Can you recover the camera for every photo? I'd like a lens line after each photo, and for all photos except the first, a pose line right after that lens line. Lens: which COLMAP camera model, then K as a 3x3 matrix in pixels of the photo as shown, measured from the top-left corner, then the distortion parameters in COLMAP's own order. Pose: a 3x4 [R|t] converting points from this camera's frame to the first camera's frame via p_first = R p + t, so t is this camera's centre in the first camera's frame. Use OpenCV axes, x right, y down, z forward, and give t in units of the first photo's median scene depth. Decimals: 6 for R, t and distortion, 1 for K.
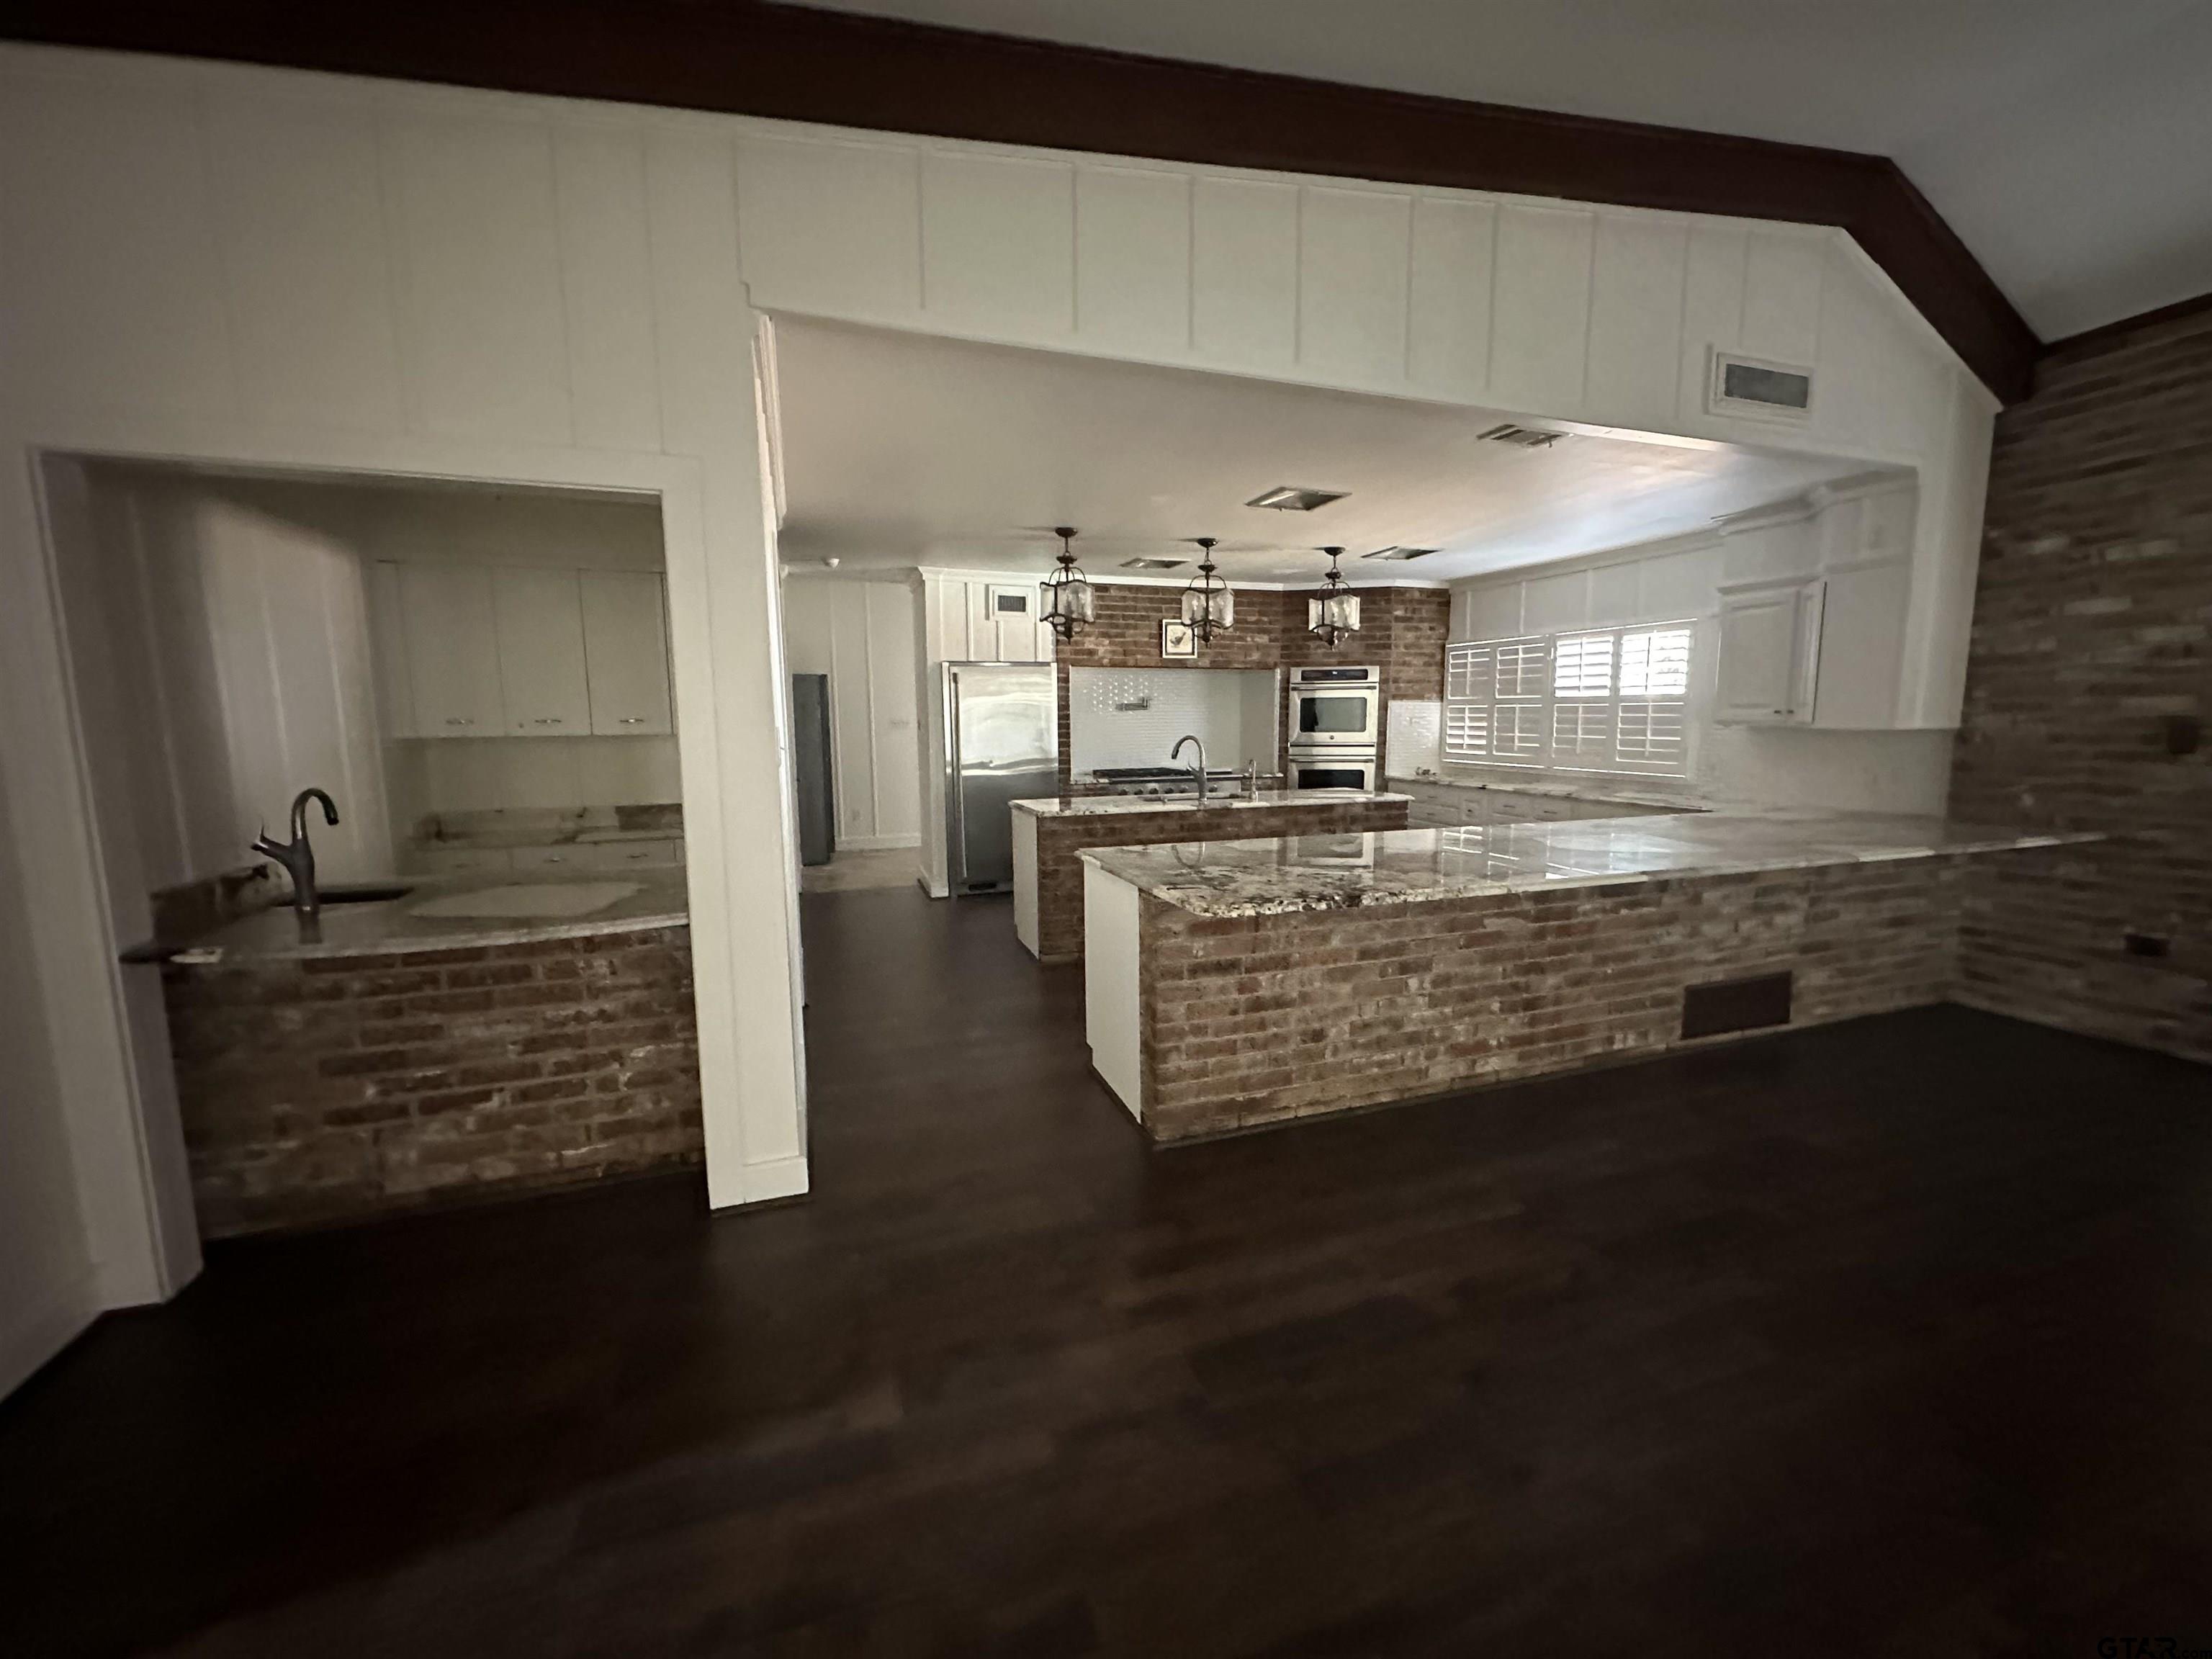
lens RADIAL K [[880.5, 0, 1106.0], [0, 880.5, 829.5], [0, 0, 1]] dist [-0.002183, 0.000031]
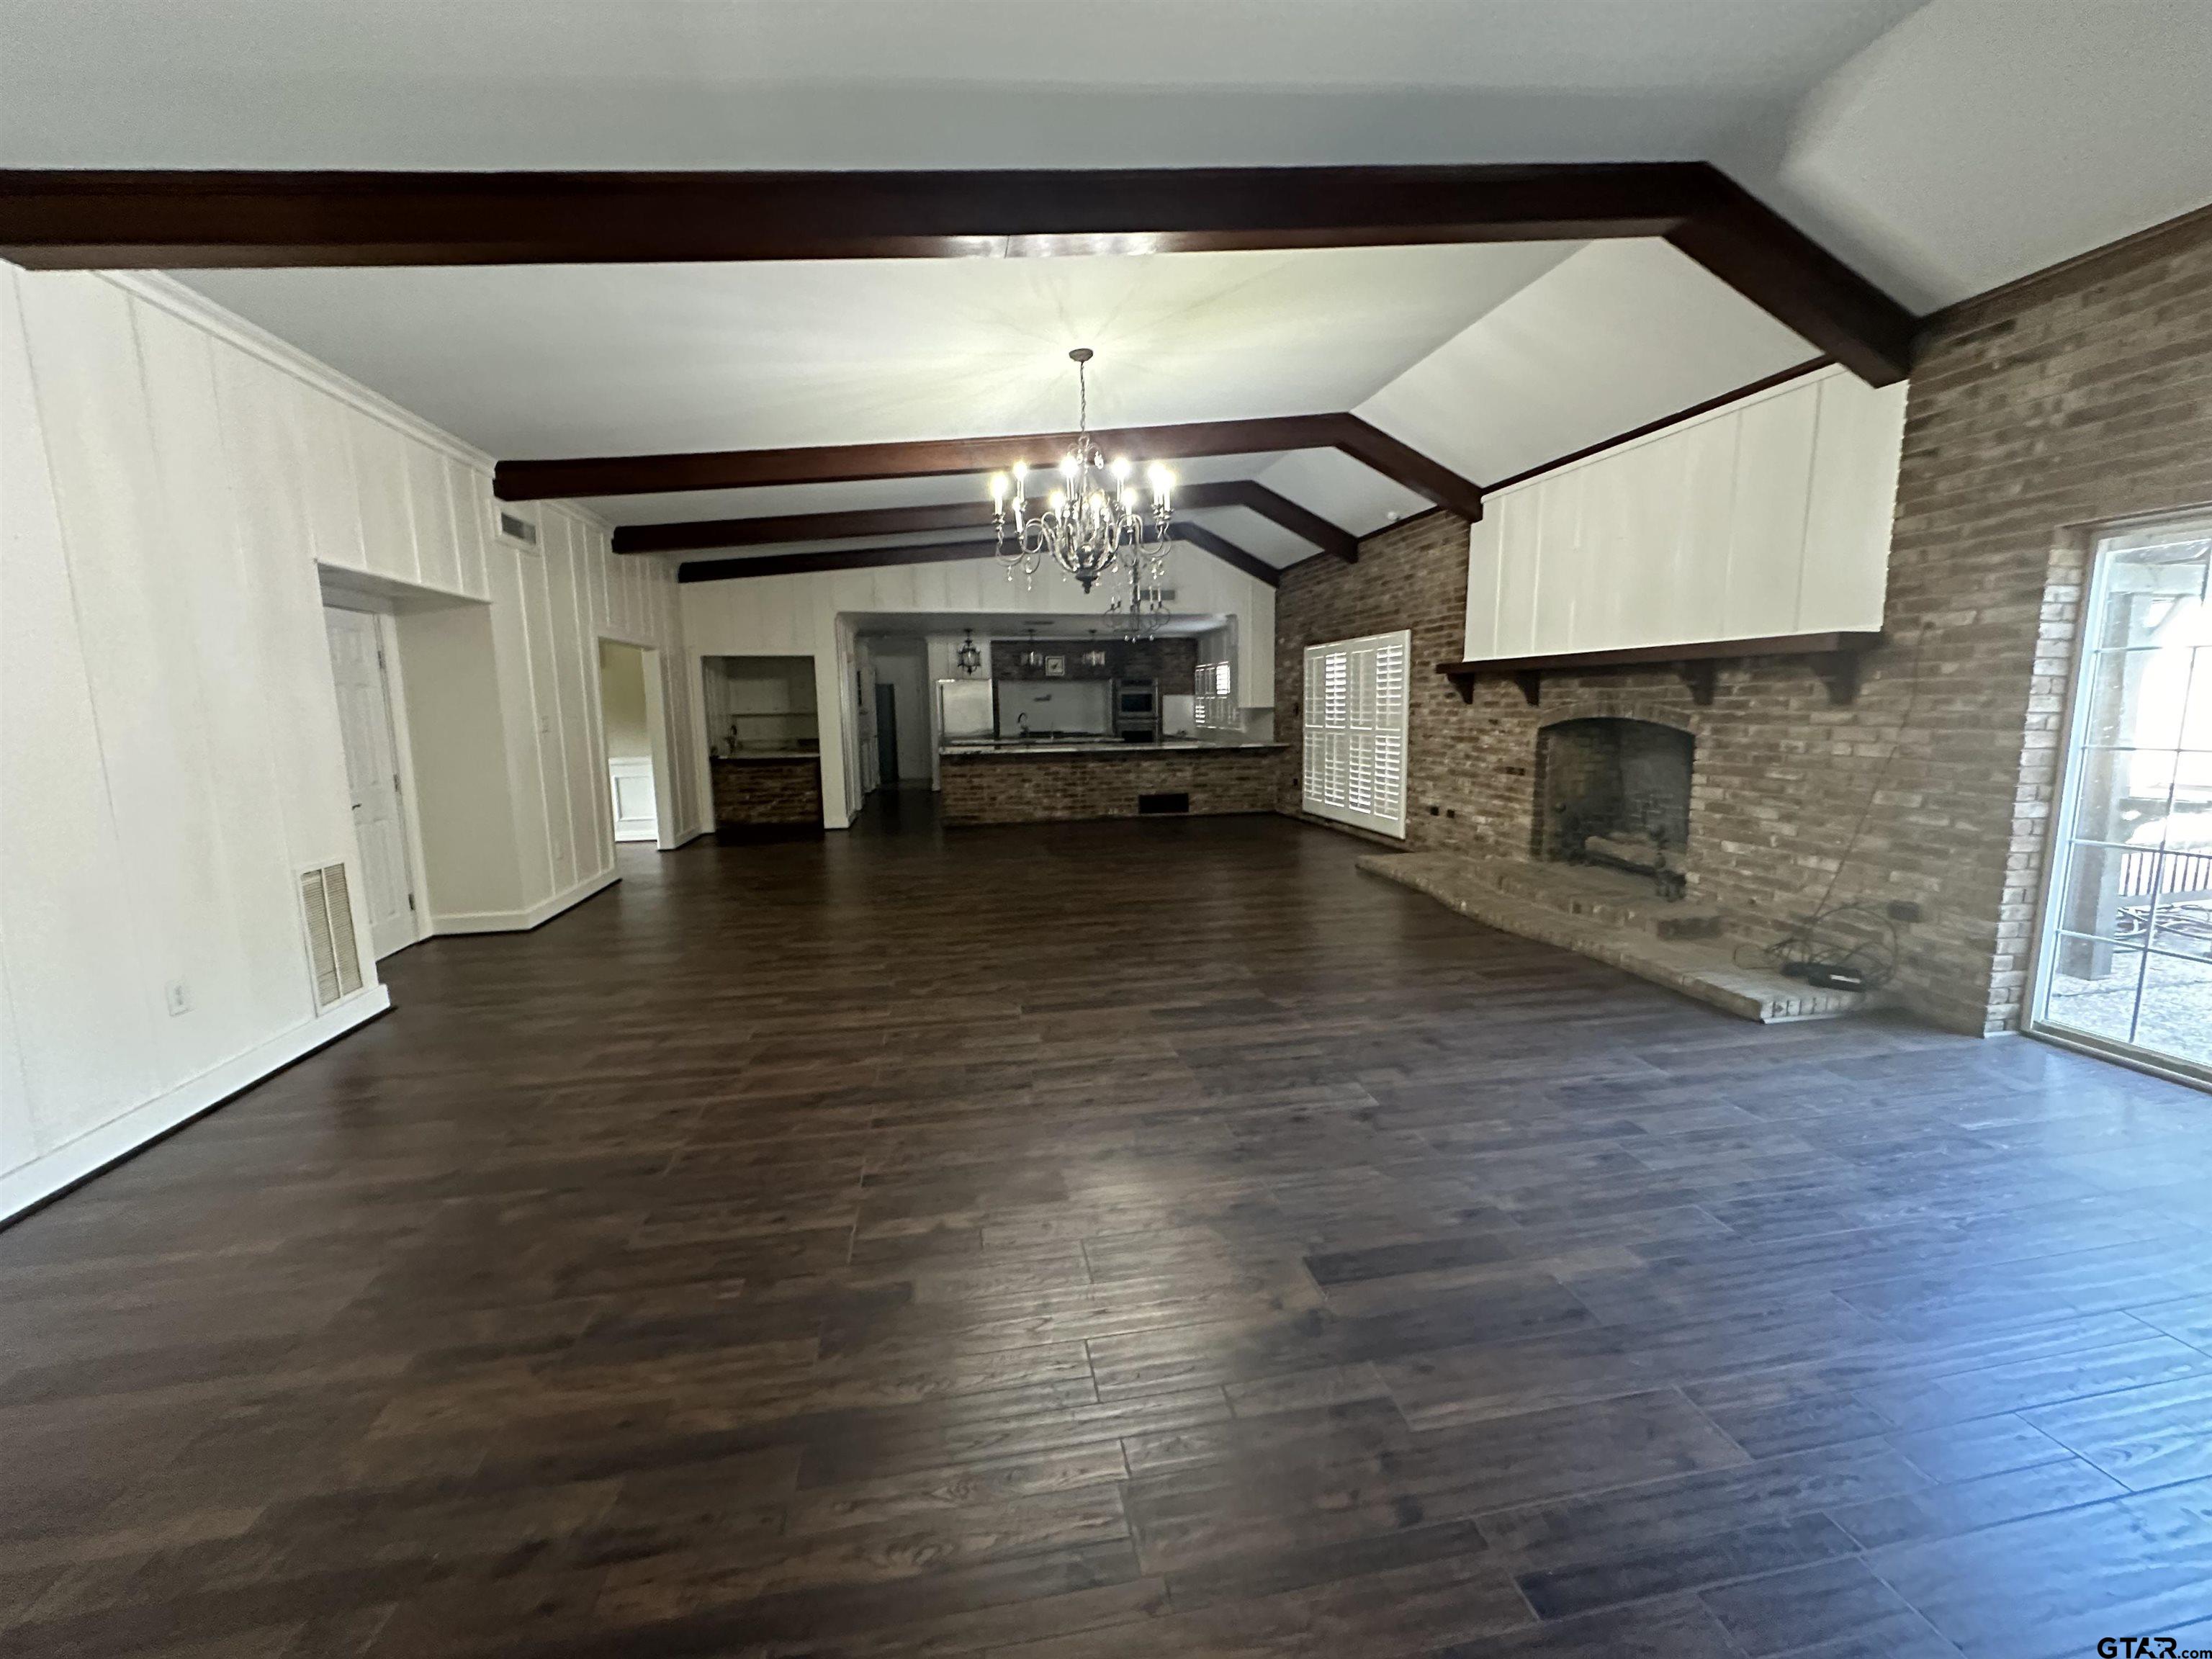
lens RADIAL K [[880.5, 0, 1106.0], [0, 880.5, 829.5], [0, 0, 1]] dist [-0.002183, 0.000031]
pose [[0.989636, 0.012885, -0.143019, 0.965538], [-0.010761, 0.999820, 0.015619, 0.246865], [0.143194, -0.013918, 0.989597, -1.929318]]
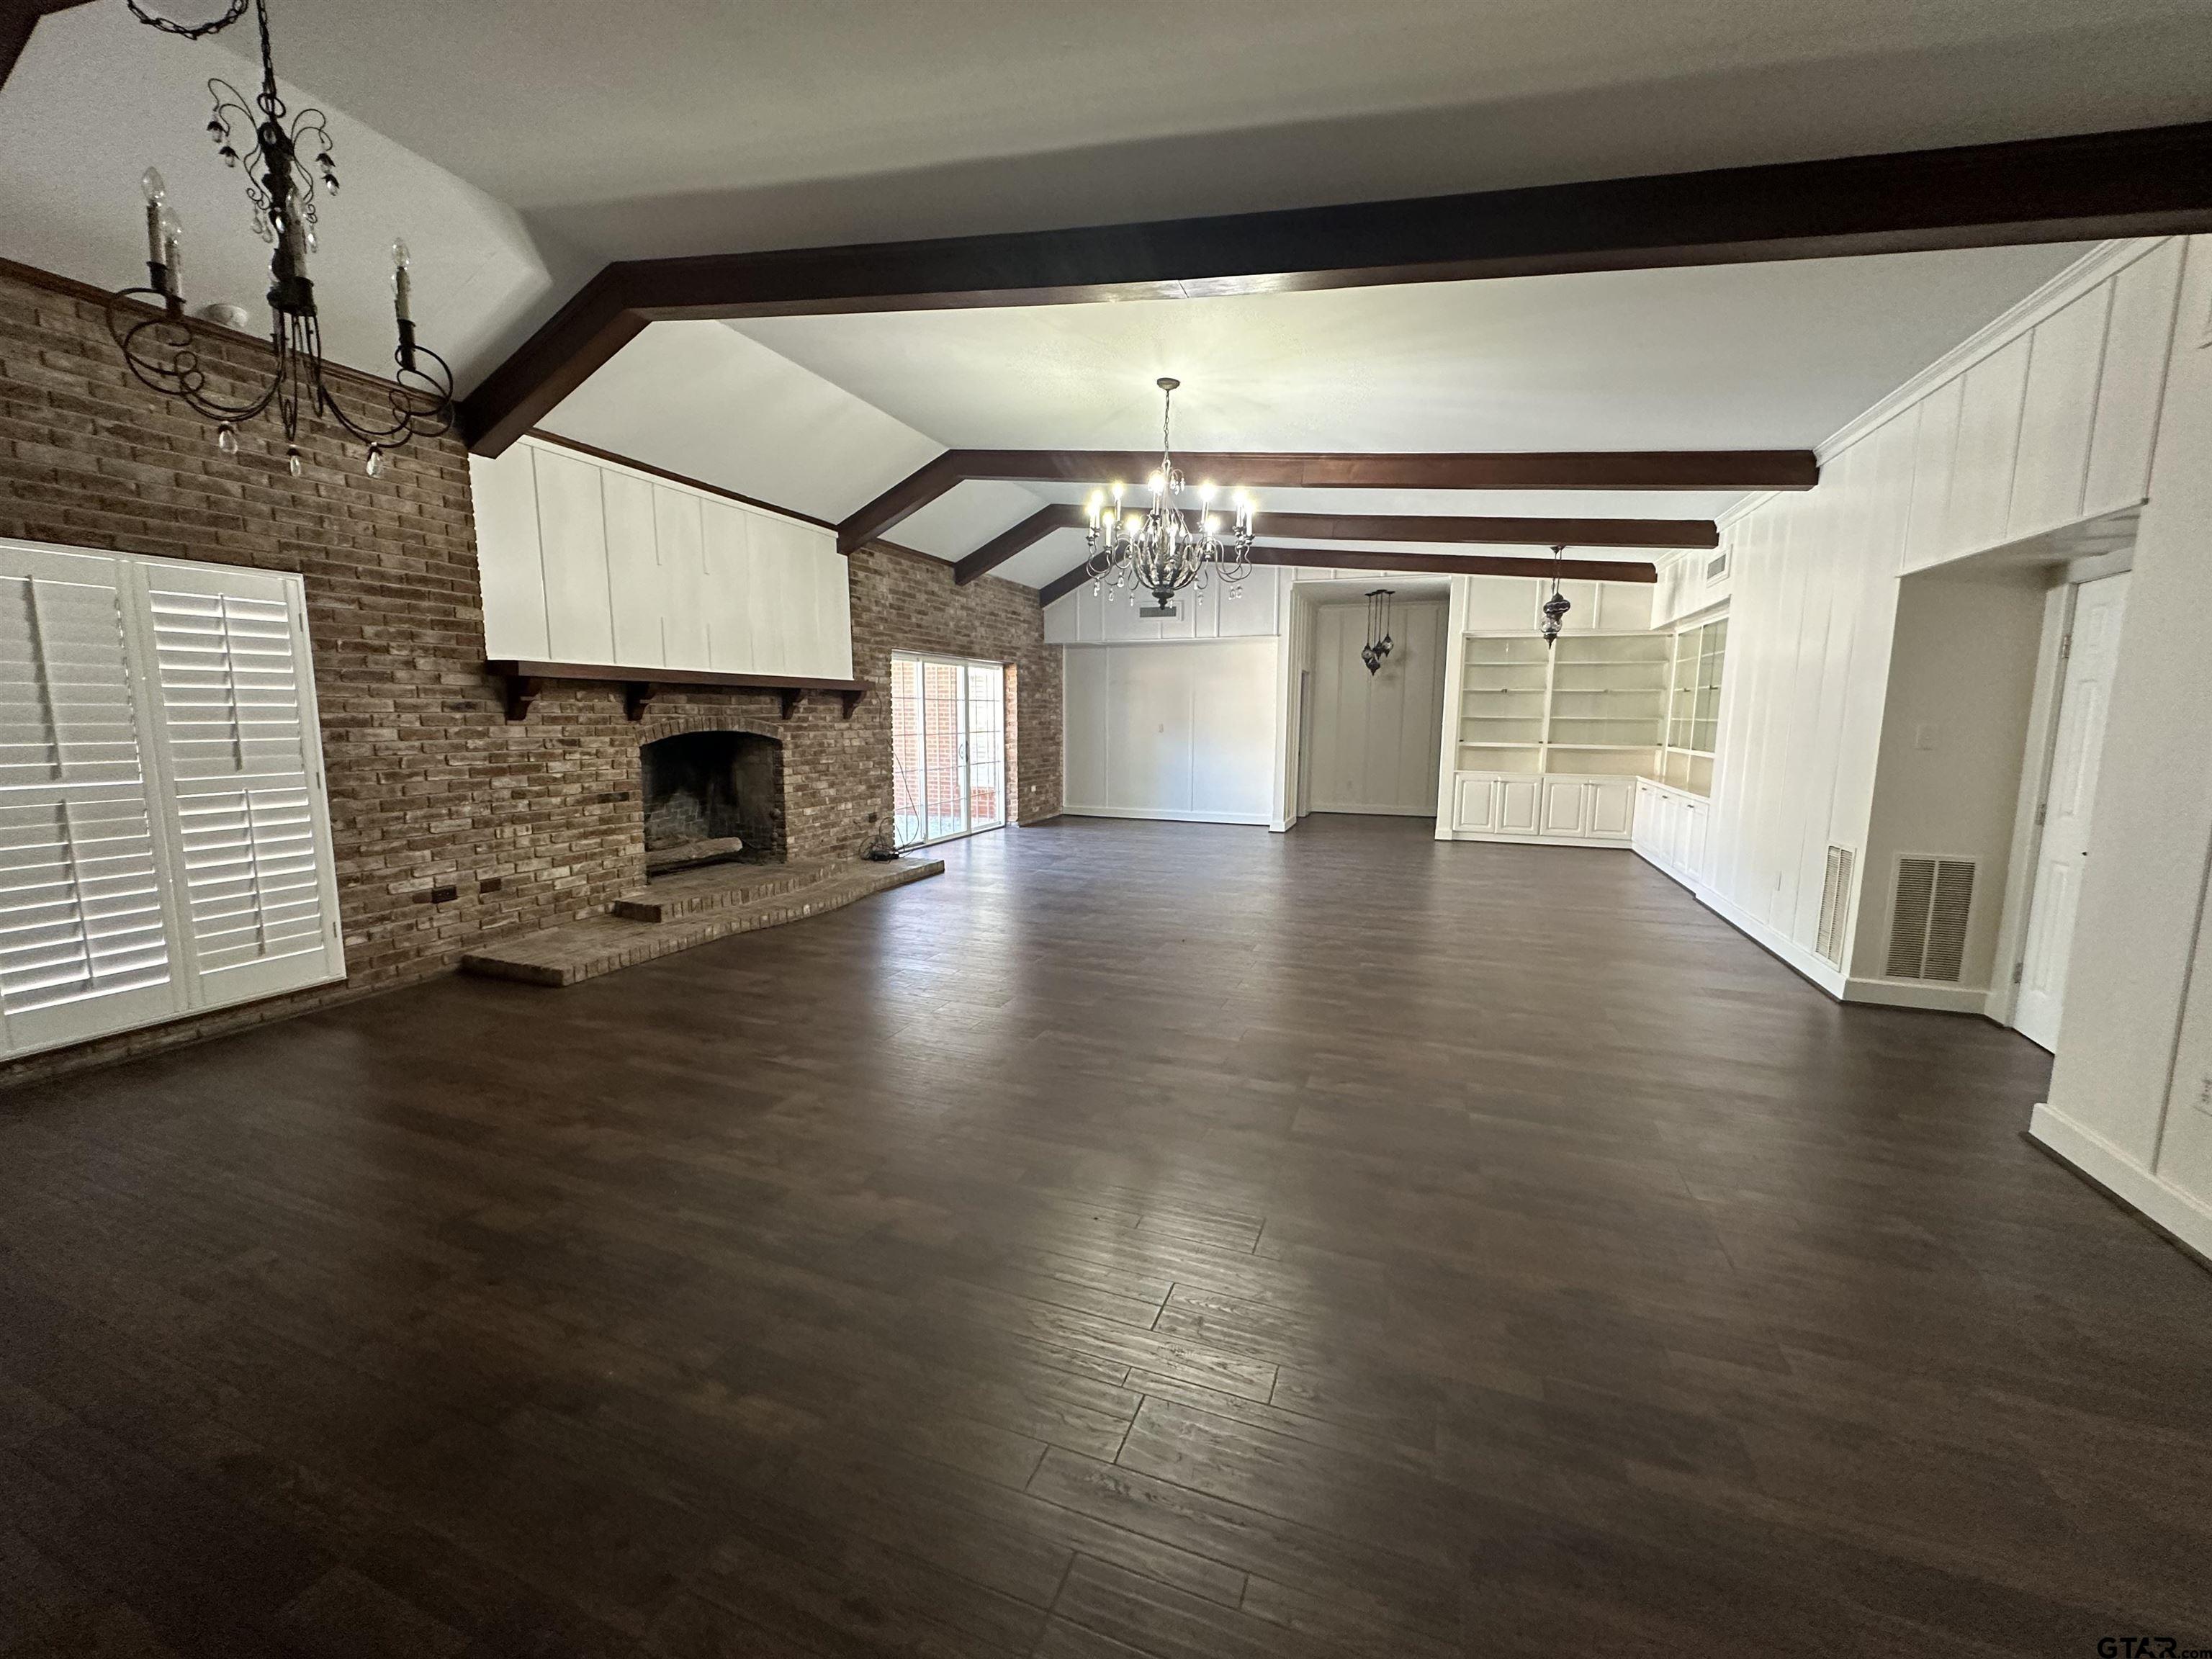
lens RADIAL K [[880.5, 0, 1106.0], [0, 880.5, 829.5], [0, 0, 1]] dist [-0.002183, 0.000031]
pose [[-0.769186, -0.083261, 0.633578, -0.087105], [0.080375, 0.970996, 0.225180, -0.070256], [-0.633950, 0.224129, -0.740185, 0.526174]]
